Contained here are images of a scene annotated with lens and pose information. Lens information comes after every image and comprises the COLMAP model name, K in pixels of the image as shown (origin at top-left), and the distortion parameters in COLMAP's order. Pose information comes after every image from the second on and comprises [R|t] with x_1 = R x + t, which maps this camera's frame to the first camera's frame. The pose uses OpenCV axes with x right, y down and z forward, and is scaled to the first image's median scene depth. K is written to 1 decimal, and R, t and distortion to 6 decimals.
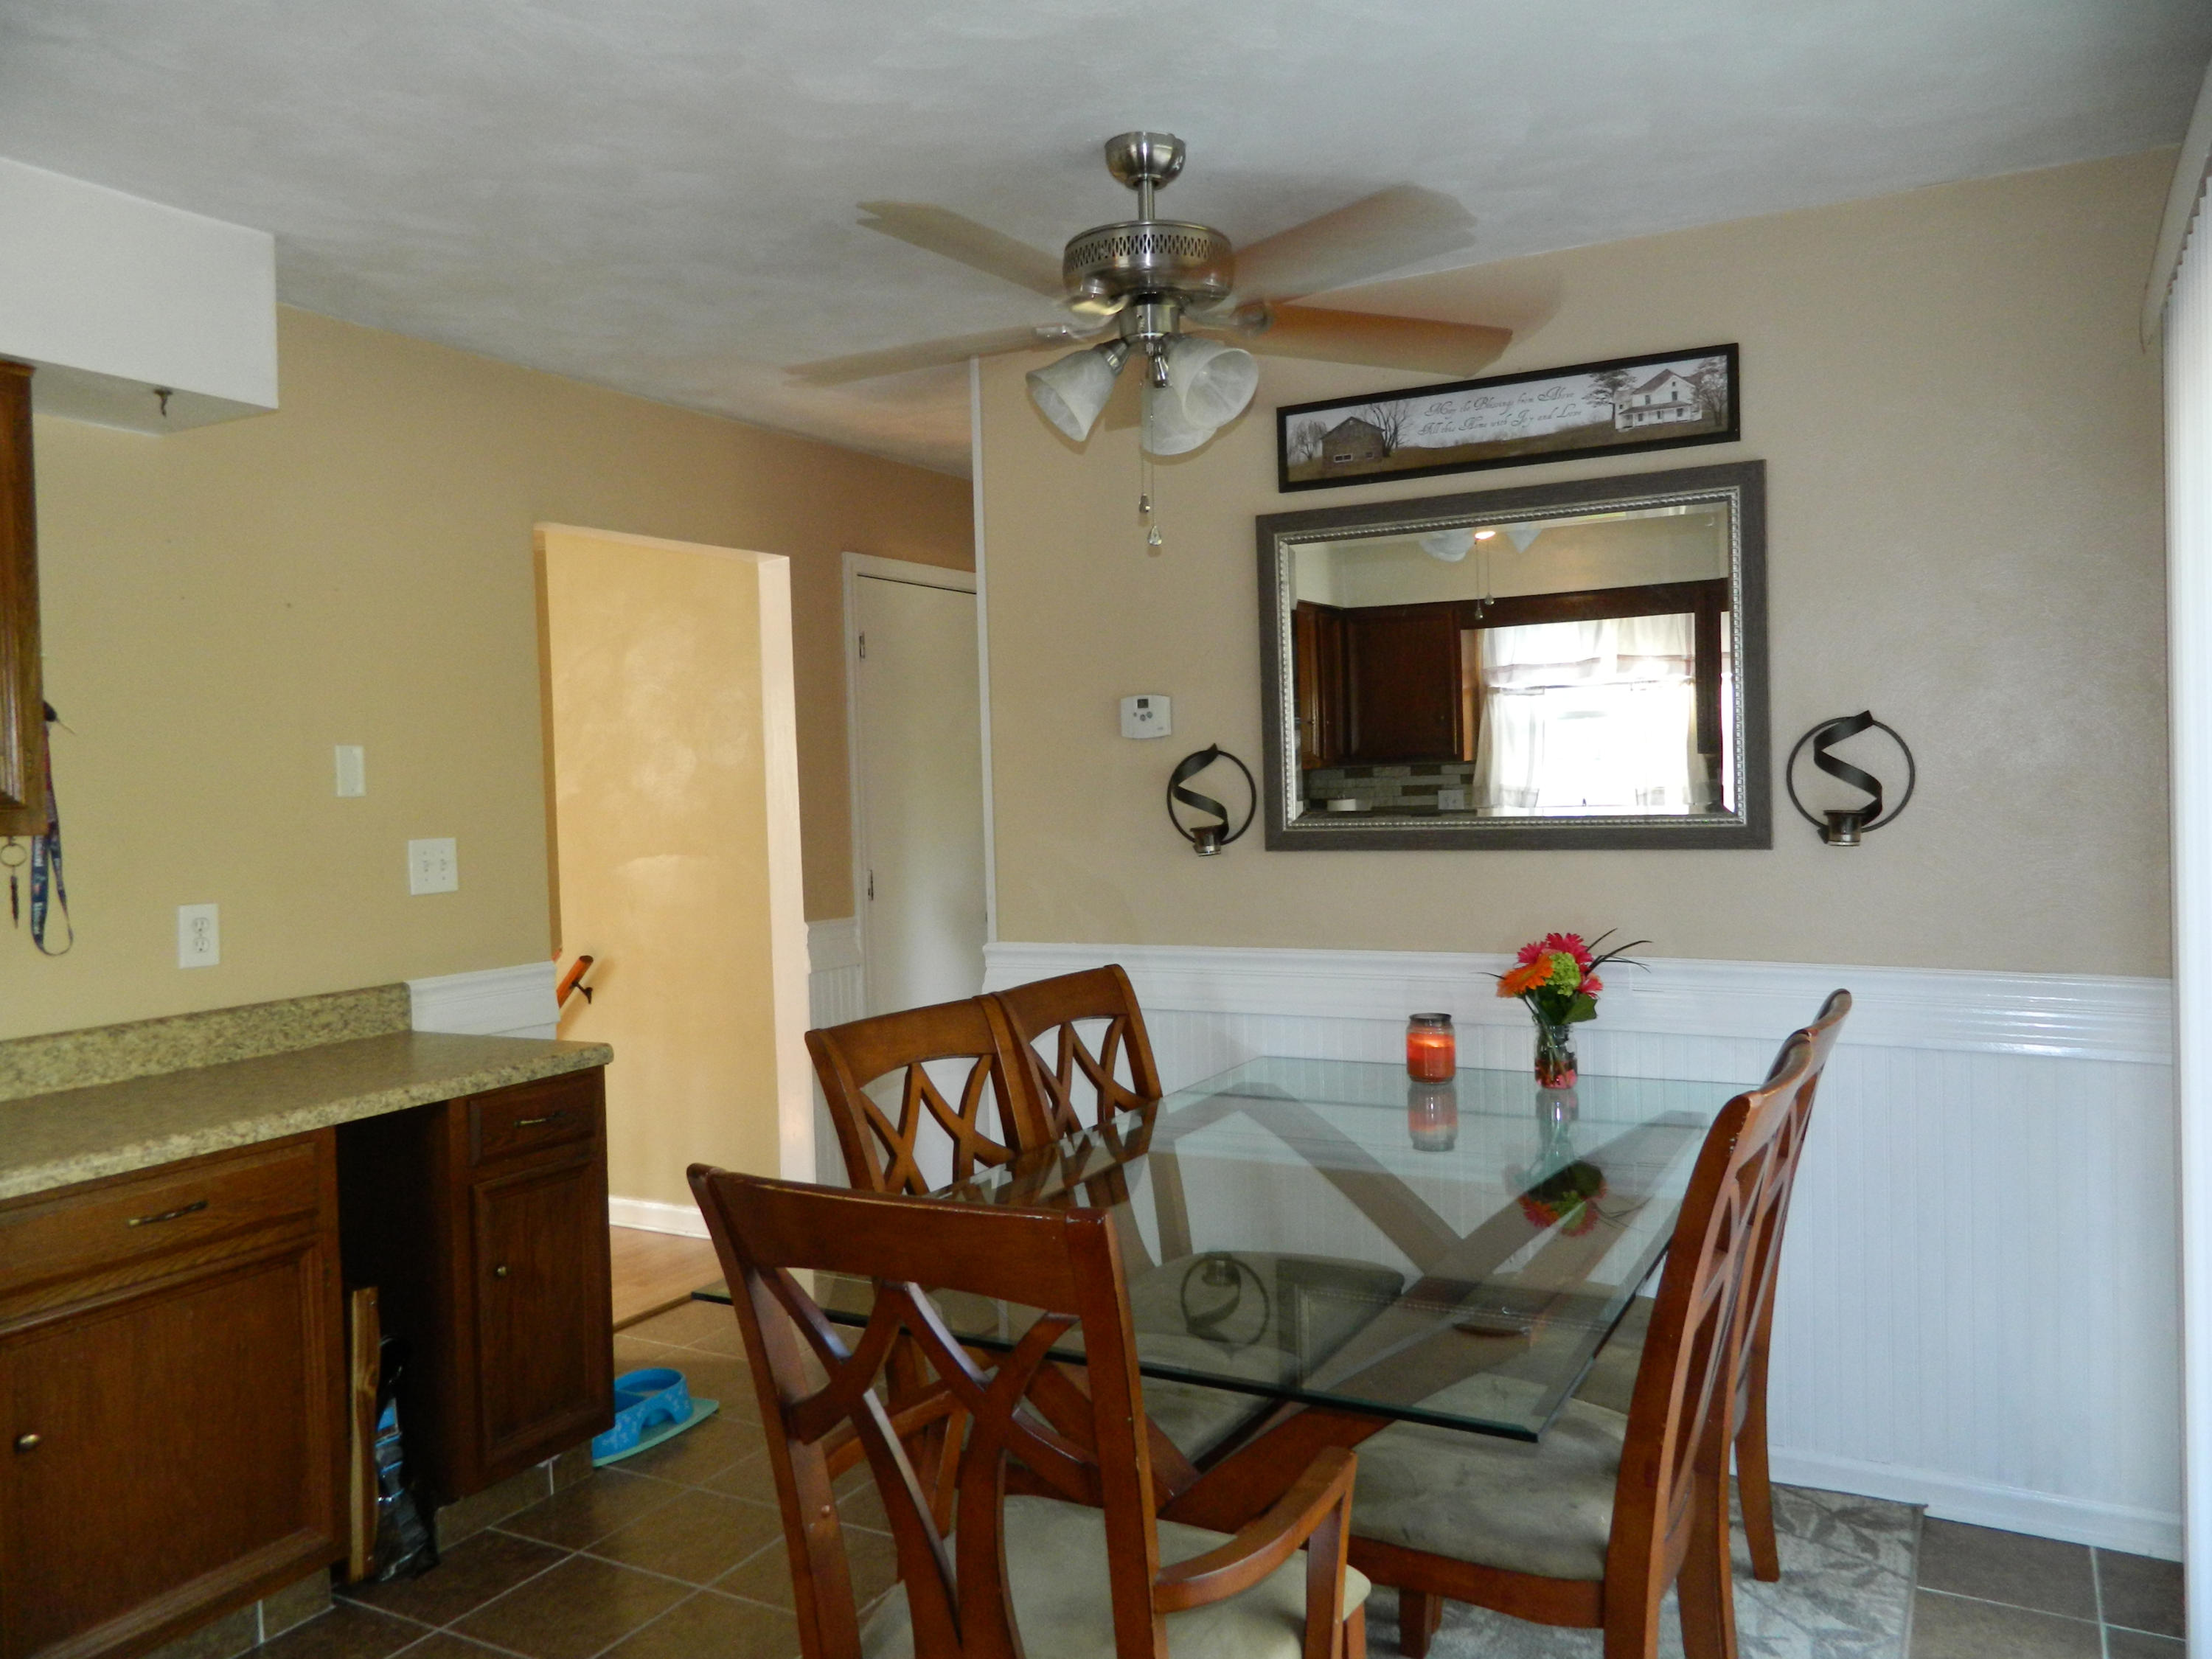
lens RADIAL K [[1632.0, 0, 1111.6], [0, 1632.0, 838.1], [0, 0, 1]] dist [-0.003066, 0.000332]
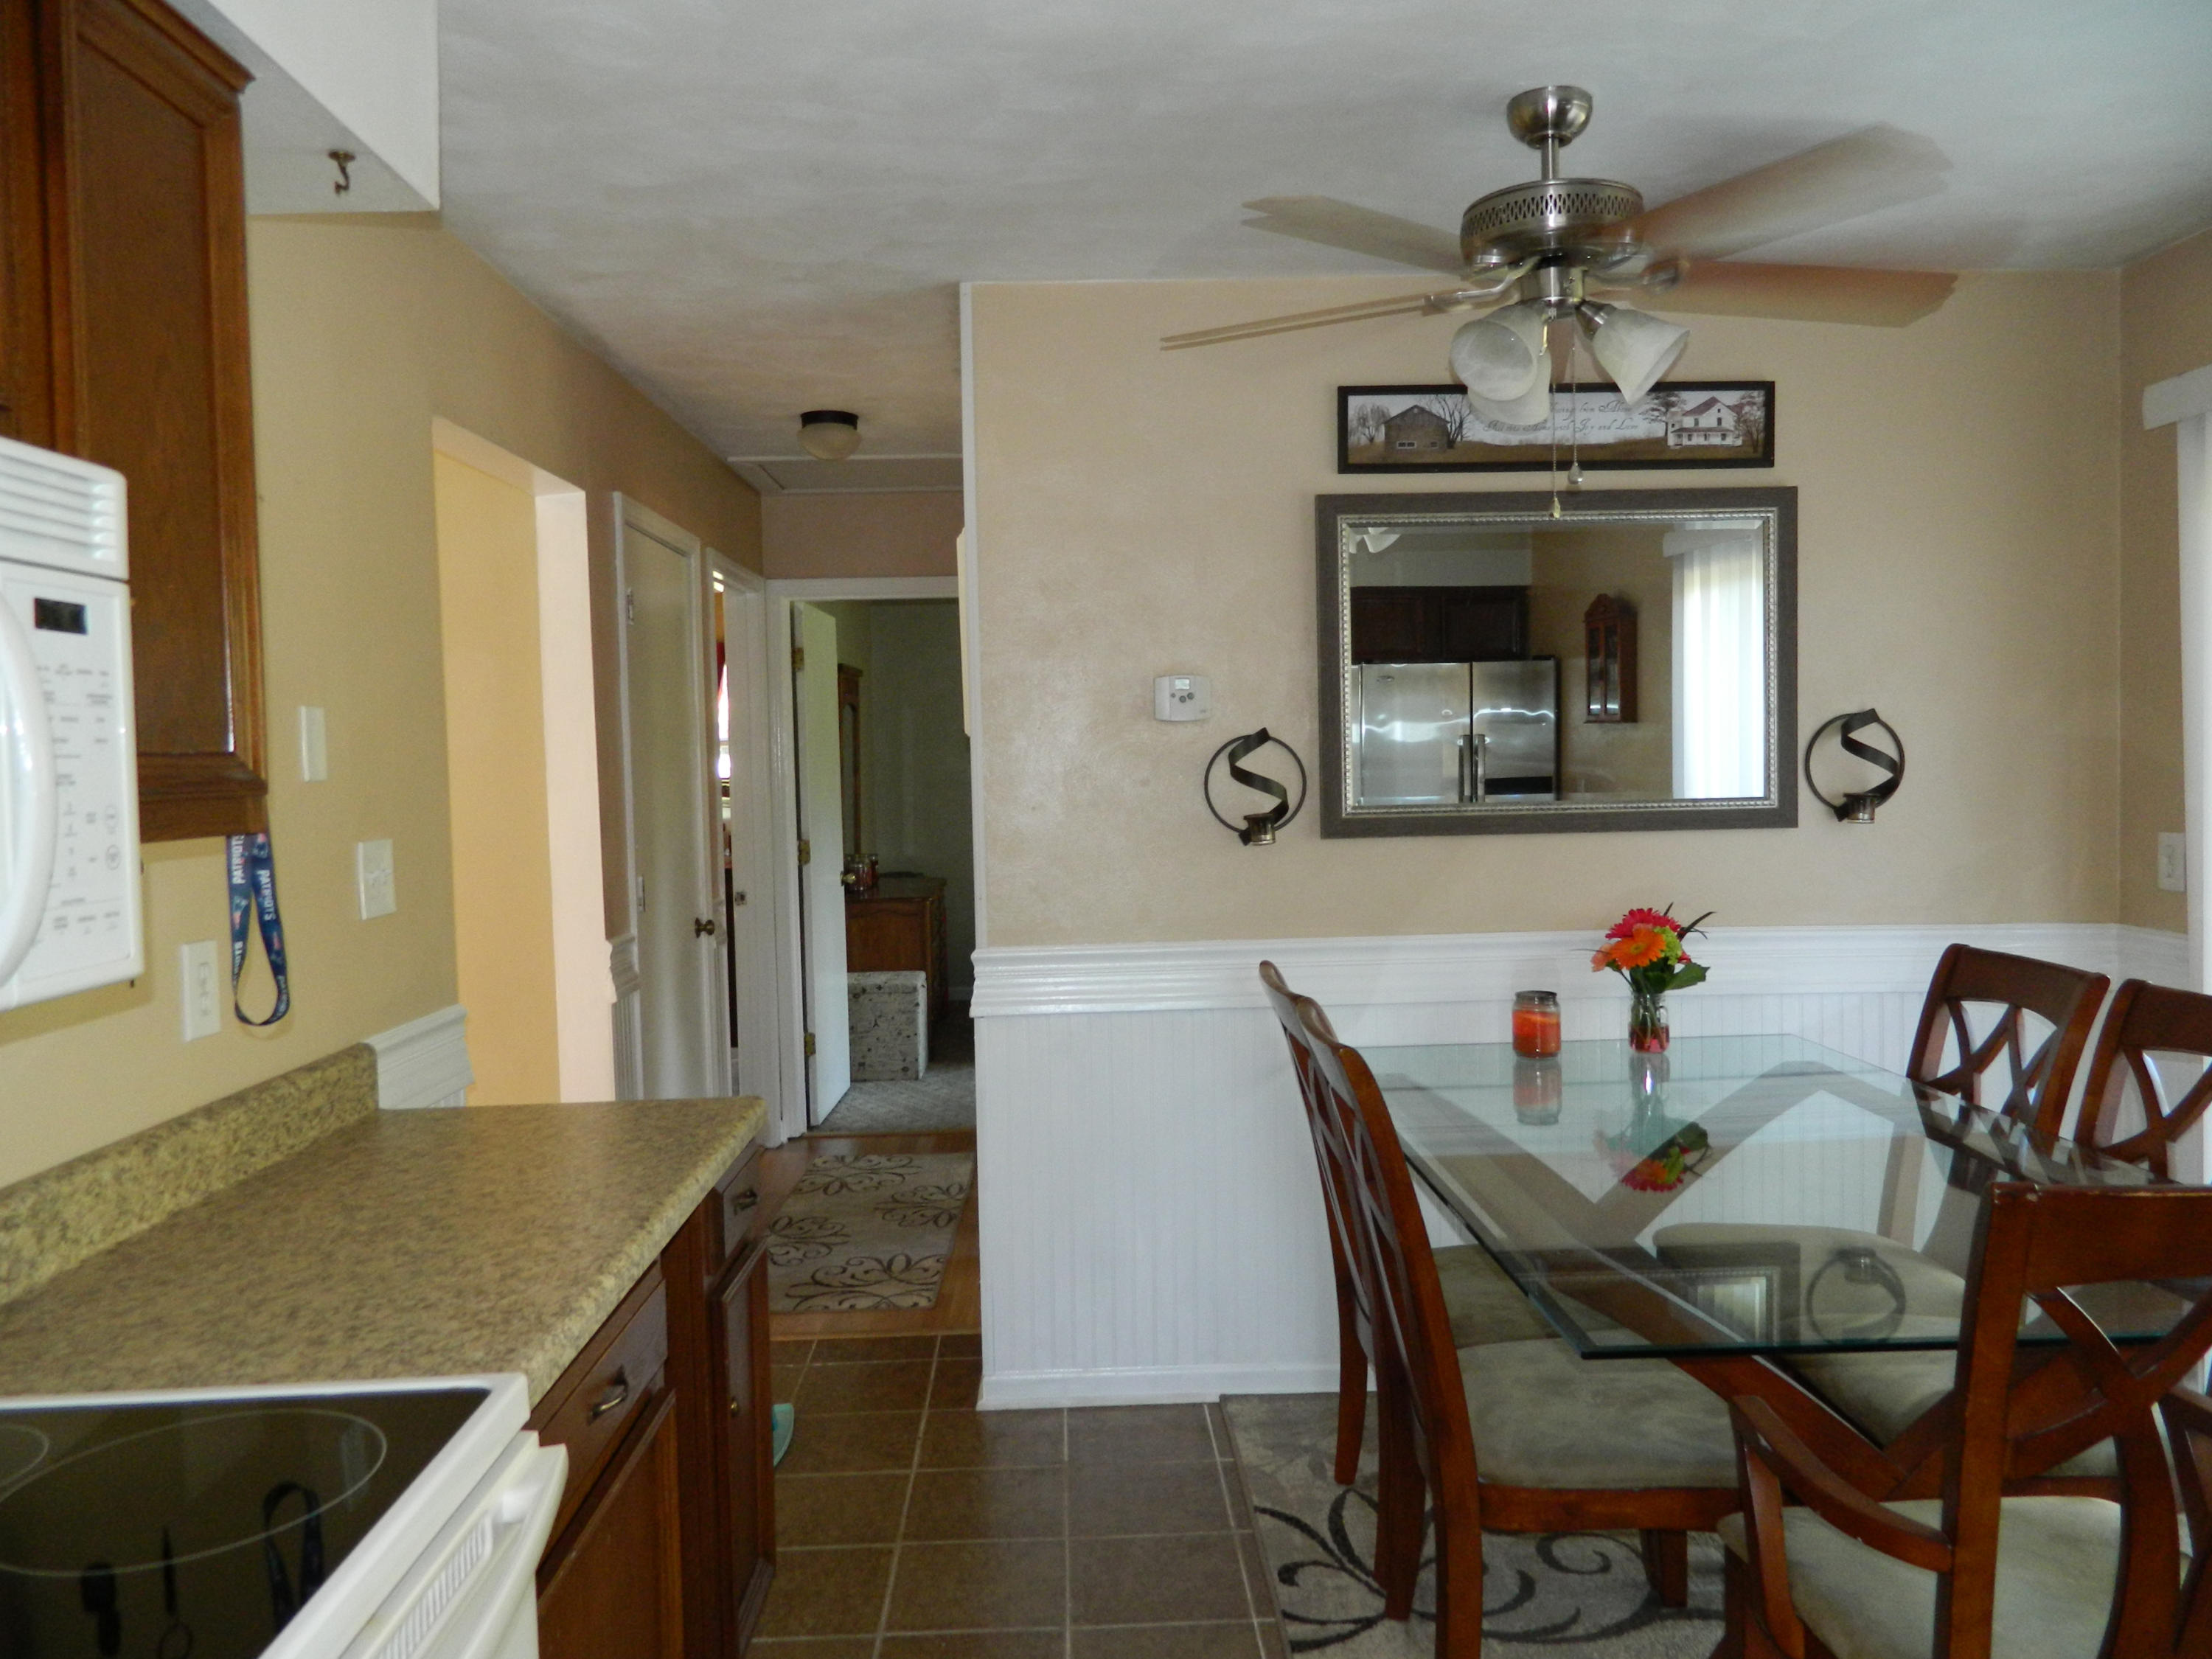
lens RADIAL K [[1632.0, 0, 1103.7], [0, 1632.0, 824.0], [0, 0, 1]] dist [-0.003066, 0.000332]
pose [[0.863690, -0.010885, 0.503906, -0.567147], [0.015949, 0.999856, -0.005740, 0.003113], [-0.503771, 0.012994, 0.863739, 0.247702]]
